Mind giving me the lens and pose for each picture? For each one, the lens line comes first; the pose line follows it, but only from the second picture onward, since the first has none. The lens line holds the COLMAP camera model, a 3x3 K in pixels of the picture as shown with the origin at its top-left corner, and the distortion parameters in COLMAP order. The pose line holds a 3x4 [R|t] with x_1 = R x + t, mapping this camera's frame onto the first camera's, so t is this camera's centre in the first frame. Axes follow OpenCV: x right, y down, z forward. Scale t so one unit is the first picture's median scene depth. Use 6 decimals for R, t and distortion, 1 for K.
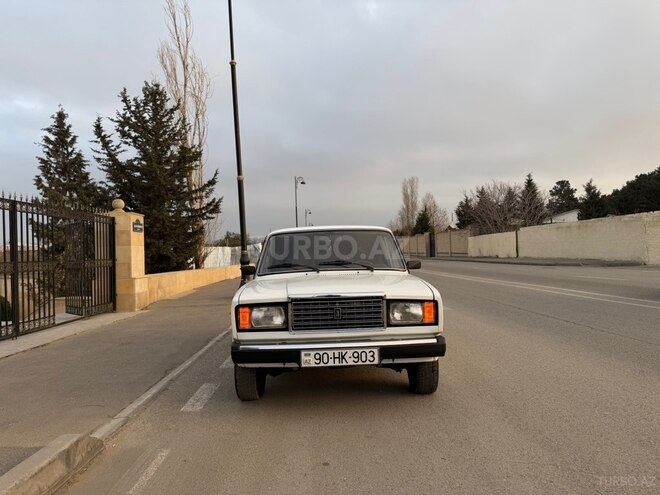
lens RADIAL K [[469.4, 0, 330.0], [0, 469.4, 247.5], [0, 0, 1]] dist [0.076839, -0.094508]
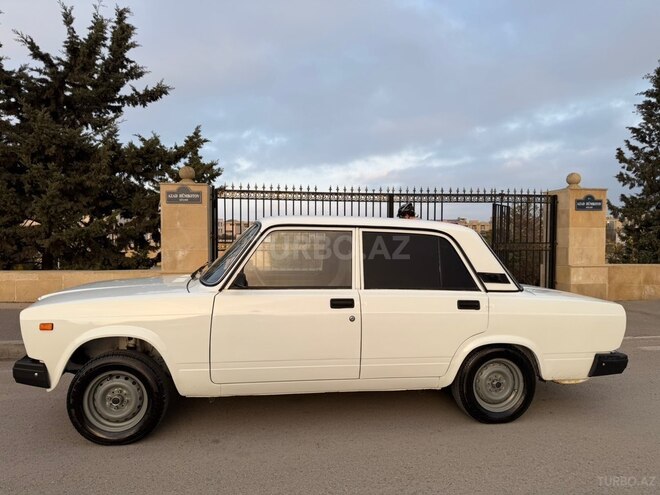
lens RADIAL K [[464.2, 0, 328.8], [0, 464.2, 244.3], [0, 0, 1]] dist [0.069259, -0.073435]
pose [[0.102010, 0.042625, -0.993870, 0.354855], [0.010766, 0.998976, 0.043949, -0.014344], [0.994725, -0.015183, 0.101447, 0.472698]]
